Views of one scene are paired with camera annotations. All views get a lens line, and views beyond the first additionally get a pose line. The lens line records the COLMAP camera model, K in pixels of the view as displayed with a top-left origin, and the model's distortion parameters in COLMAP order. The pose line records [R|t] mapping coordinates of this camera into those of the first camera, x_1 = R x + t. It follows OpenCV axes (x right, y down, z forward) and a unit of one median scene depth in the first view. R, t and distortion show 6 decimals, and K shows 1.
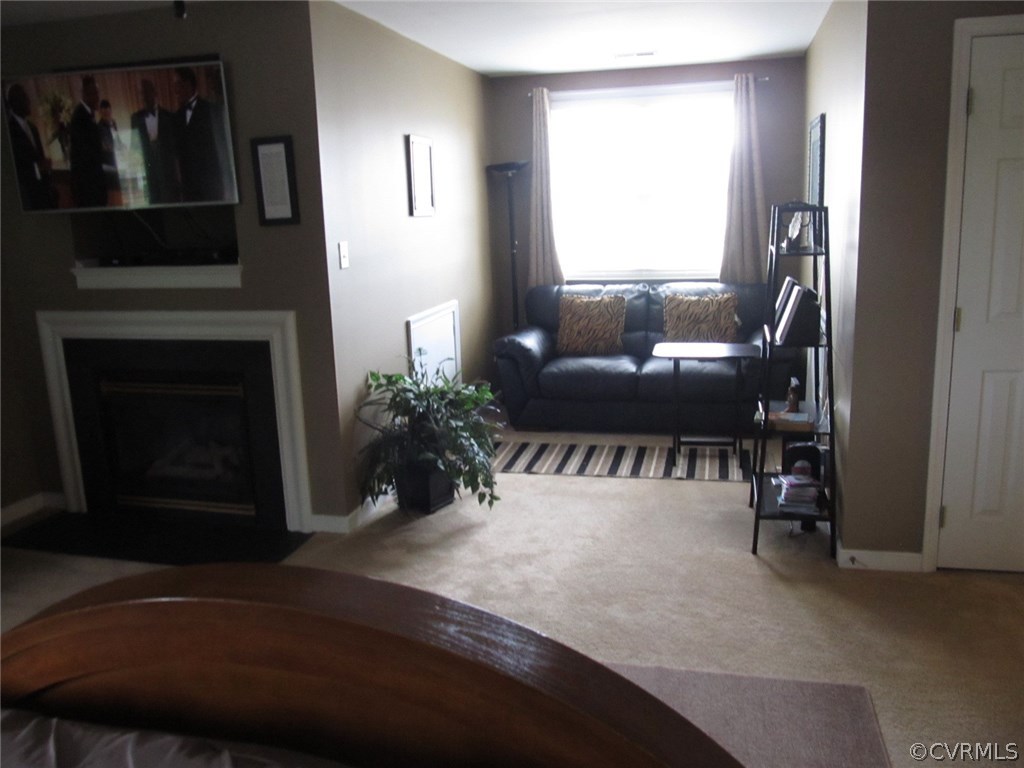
lens RADIAL K [[842.4, 0, 507.8], [0, 842.4, 382.7], [0, 0, 1]] dist [-0.066092, 0.036914]
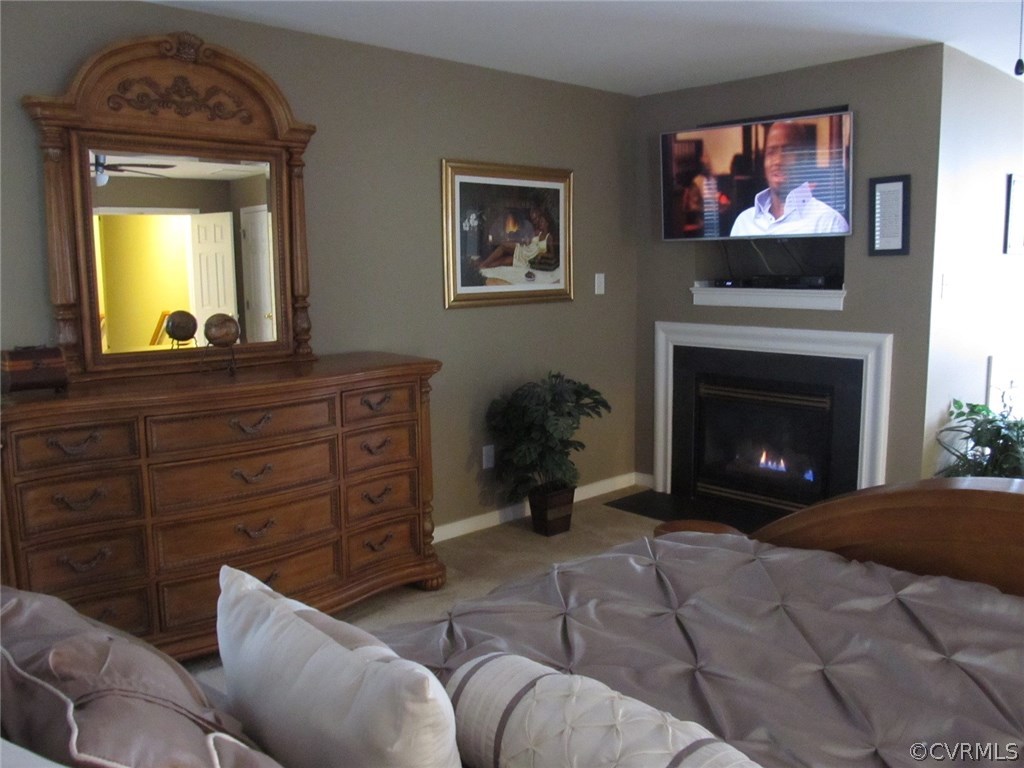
lens RADIAL K [[842.4, 0, 514.7], [0, 842.4, 383.8], [0, 0, 1]] dist [-0.066092, 0.036914]
pose [[0.852272, 0.093049, -0.514757, -0.103340], [-0.121559, 0.992343, -0.021883, 0.058185], [0.508779, 0.081224, 0.857057, -0.161986]]
